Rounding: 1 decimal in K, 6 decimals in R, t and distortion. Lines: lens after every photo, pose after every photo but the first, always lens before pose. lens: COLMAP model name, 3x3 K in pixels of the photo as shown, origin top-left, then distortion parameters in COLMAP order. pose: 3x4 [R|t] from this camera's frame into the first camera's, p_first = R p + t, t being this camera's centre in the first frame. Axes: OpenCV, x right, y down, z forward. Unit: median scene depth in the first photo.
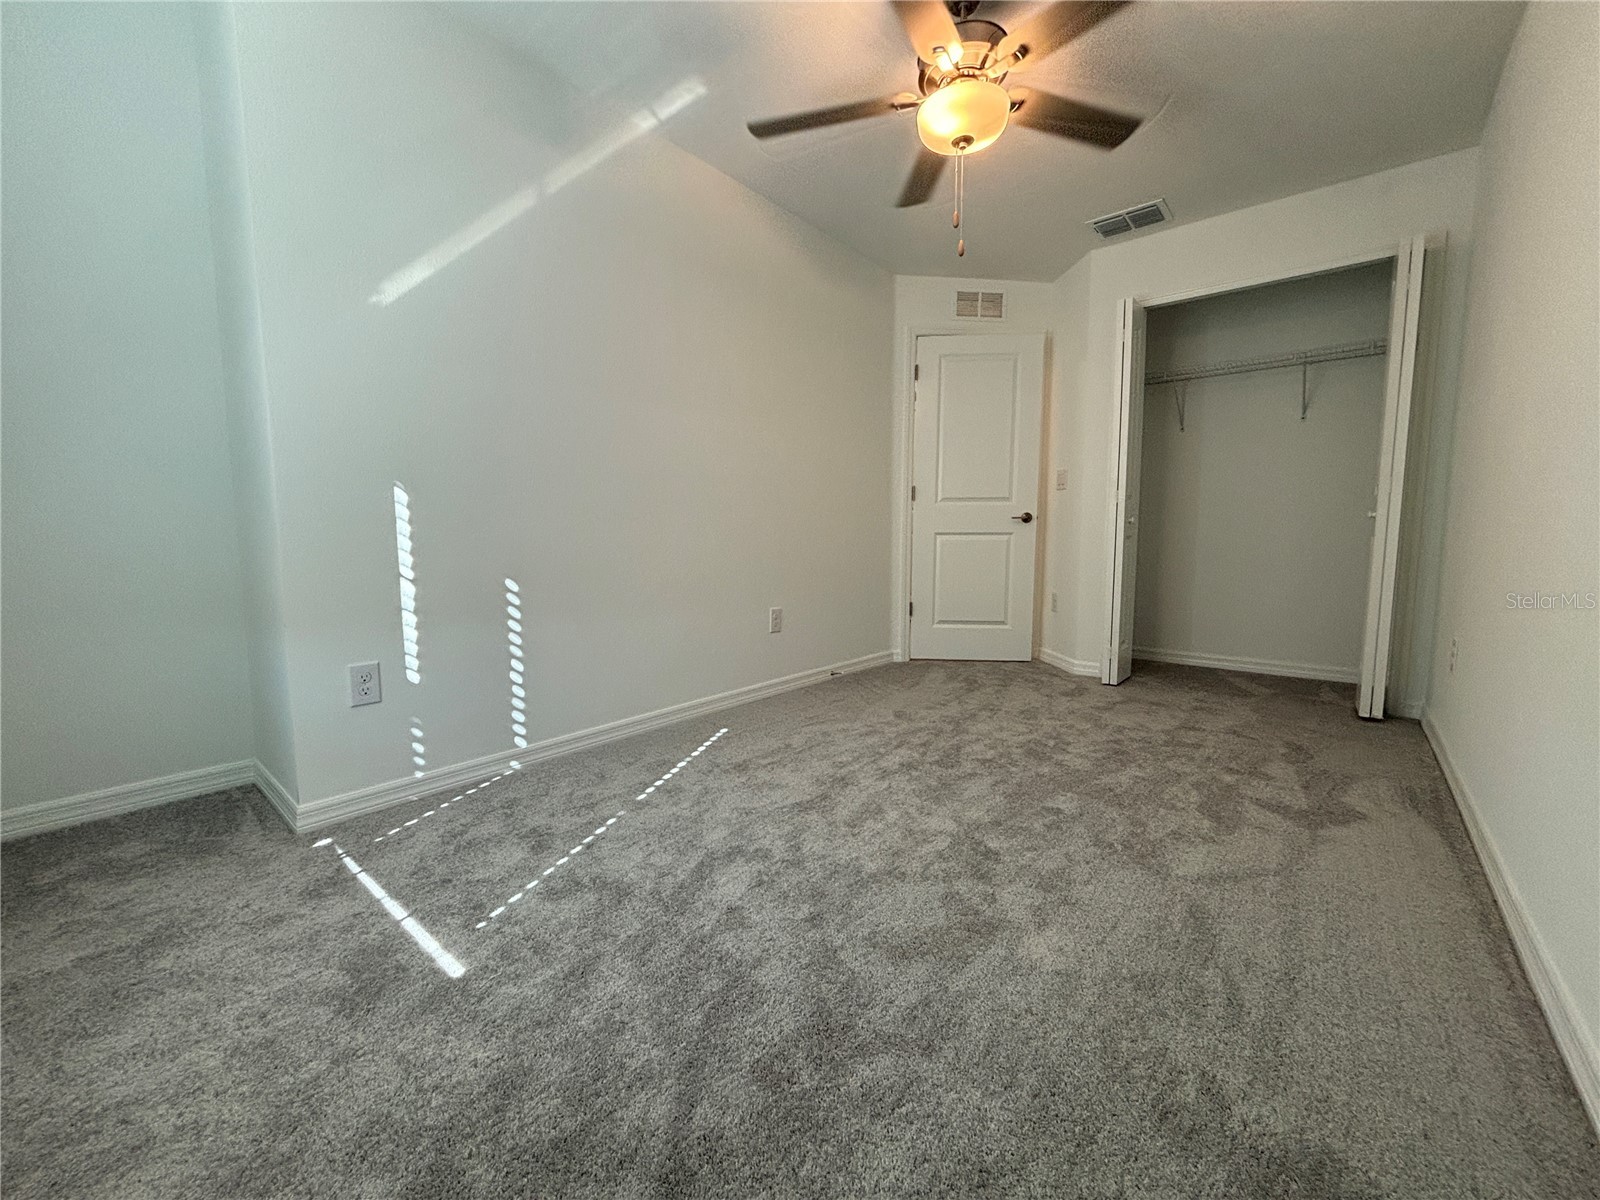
lens RADIAL K [[643.5, 0, 801.6], [0, 643.5, 604.6], [0, 0, 1]] dist [0.004181, 0.000034]
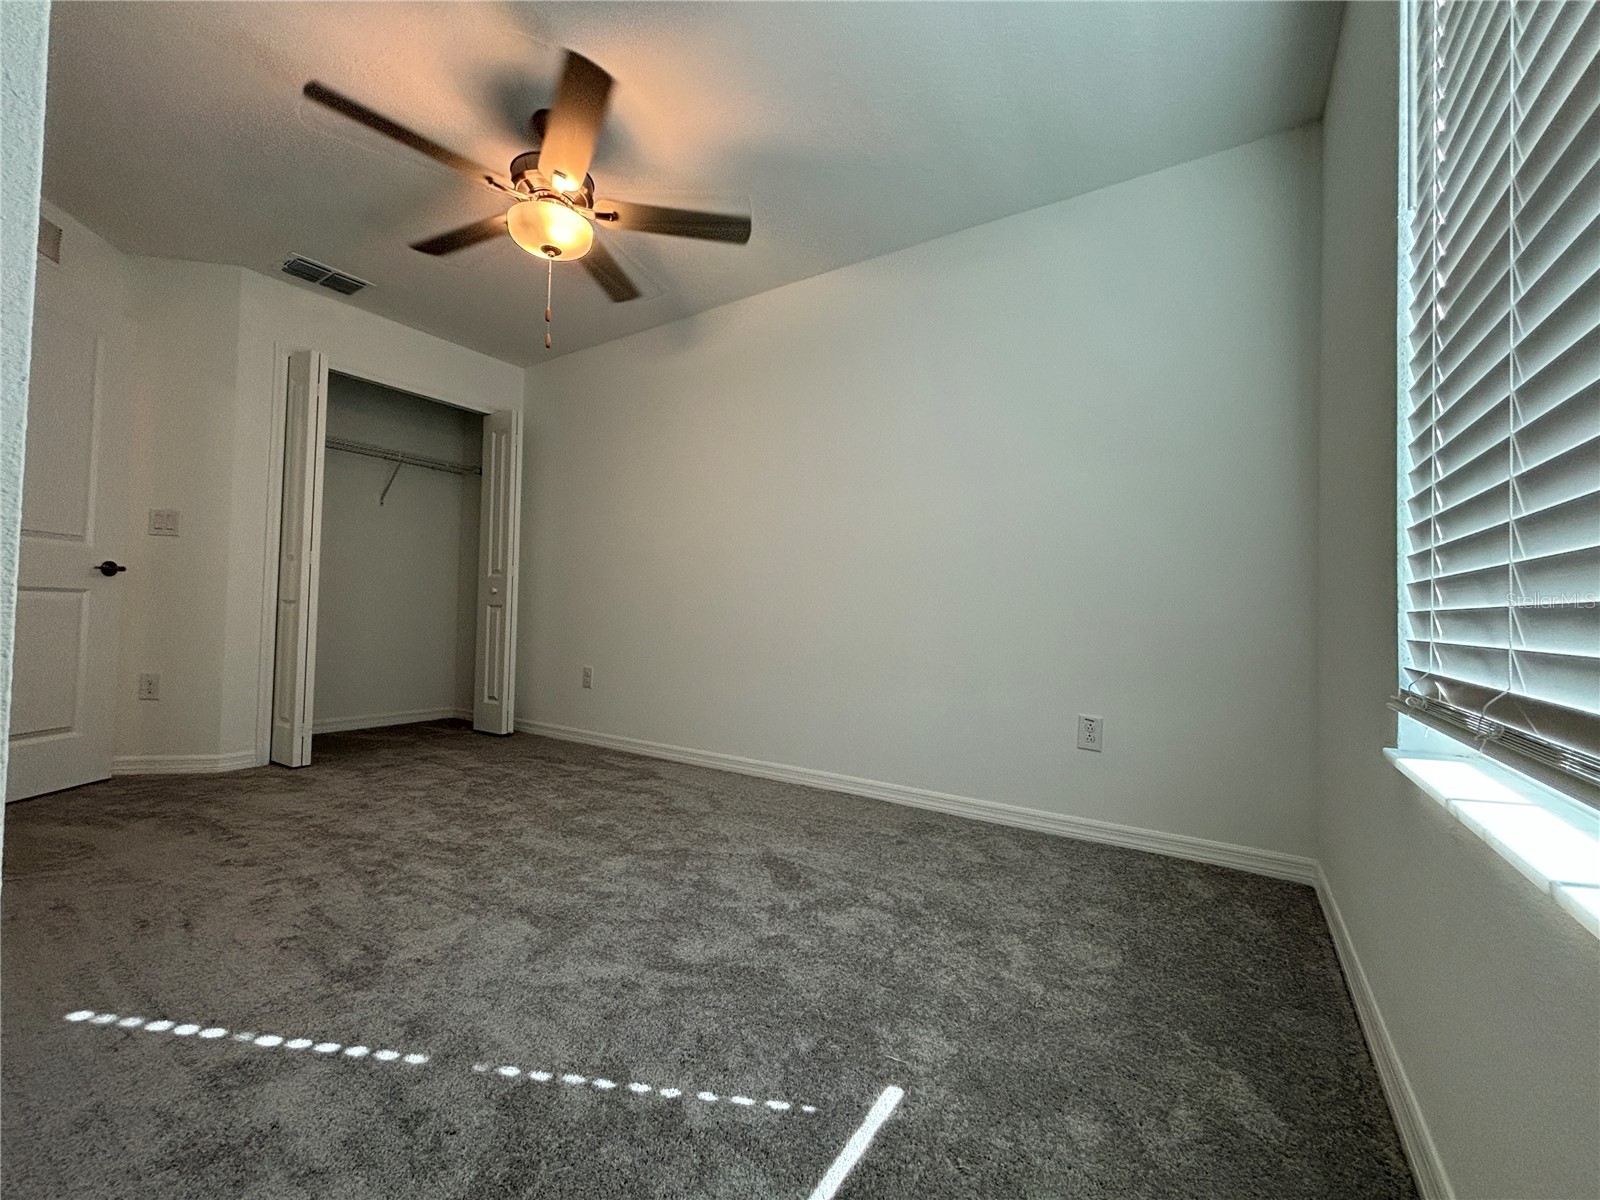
lens RADIAL K [[643.5, 0, 801.6], [0, 643.5, 604.6], [0, 0, 1]] dist [0.004181, 0.000034]
pose [[-0.091571, 0.007771, 0.995768, -0.707621], [0.087349, 0.996178, 0.000259, -0.056194], [-0.991960, 0.087003, -0.091899, 0.575987]]
